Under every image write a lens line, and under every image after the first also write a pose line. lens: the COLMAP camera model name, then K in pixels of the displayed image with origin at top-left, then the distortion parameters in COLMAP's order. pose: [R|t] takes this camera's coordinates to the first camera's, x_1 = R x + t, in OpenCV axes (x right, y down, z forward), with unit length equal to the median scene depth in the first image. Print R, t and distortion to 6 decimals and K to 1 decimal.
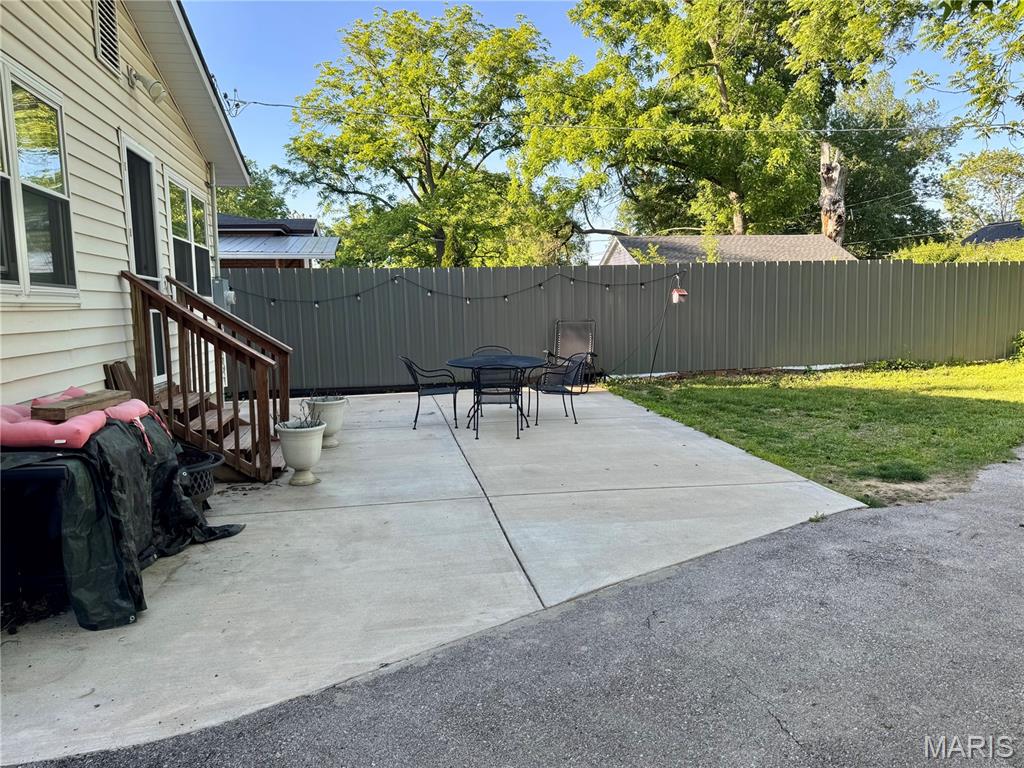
lens RADIAL K [[711.4, 0, 509.3], [0, 711.4, 381.6], [0, 0, 1]] dist [0.077953, -0.102485]
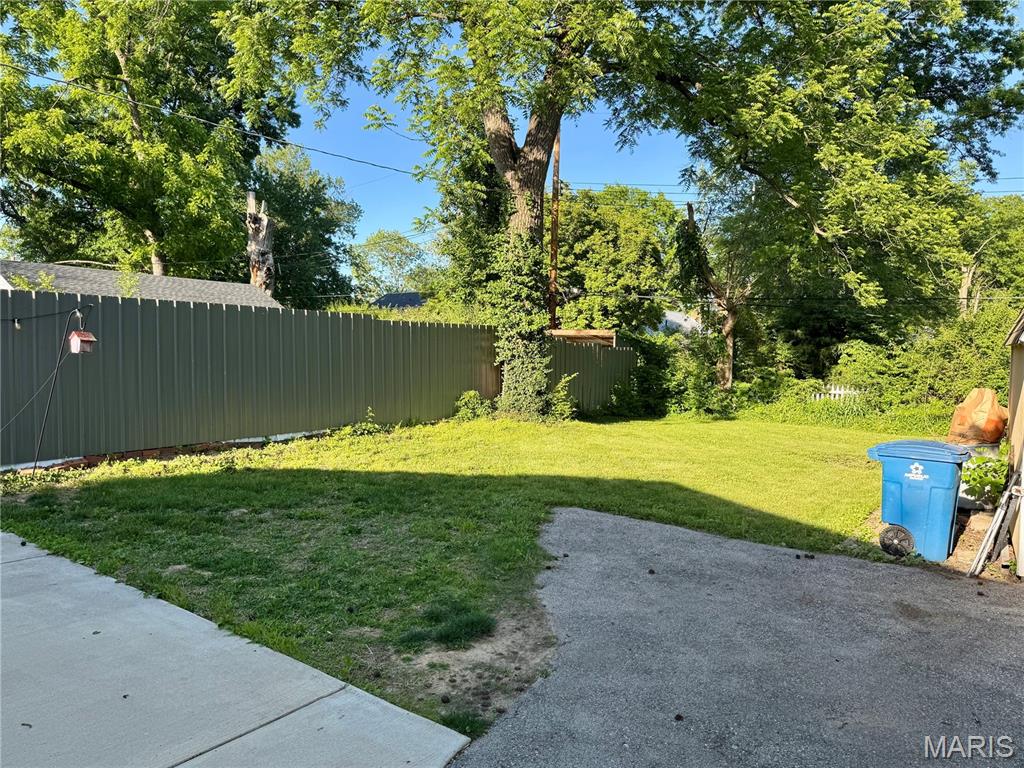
lens RADIAL K [[711.4, 0, 509.1], [0, 711.4, 379.9], [0, 0, 1]] dist [0.077953, -0.102485]
pose [[0.721519, 0.005365, 0.692374, 0.057574], [0.046156, 0.997373, -0.055827, -0.028530], [-0.690854, 0.072238, 0.719376, 0.236945]]
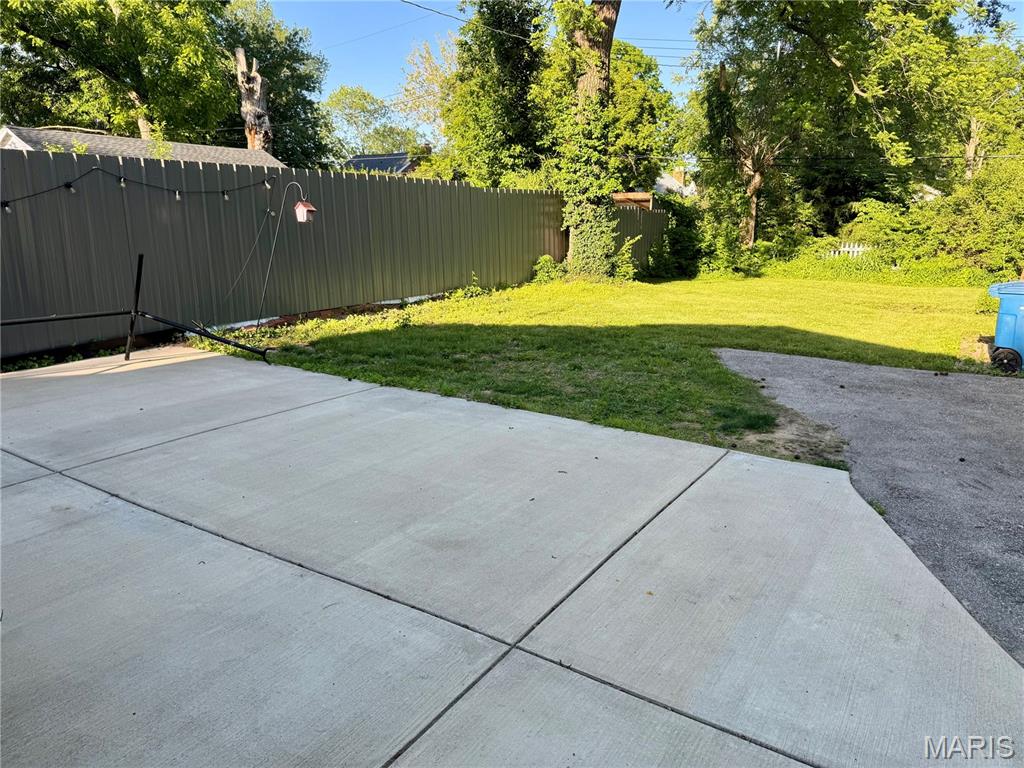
lens RADIAL K [[711.4, 0, 509.7], [0, 711.4, 385.8], [0, 0, 1]] dist [0.077953, -0.102485]
pose [[0.678079, -0.147956, 0.719943, -0.147601], [0.069012, 0.988018, 0.138049, -0.028629], [-0.731742, -0.043924, 0.680165, 0.303094]]
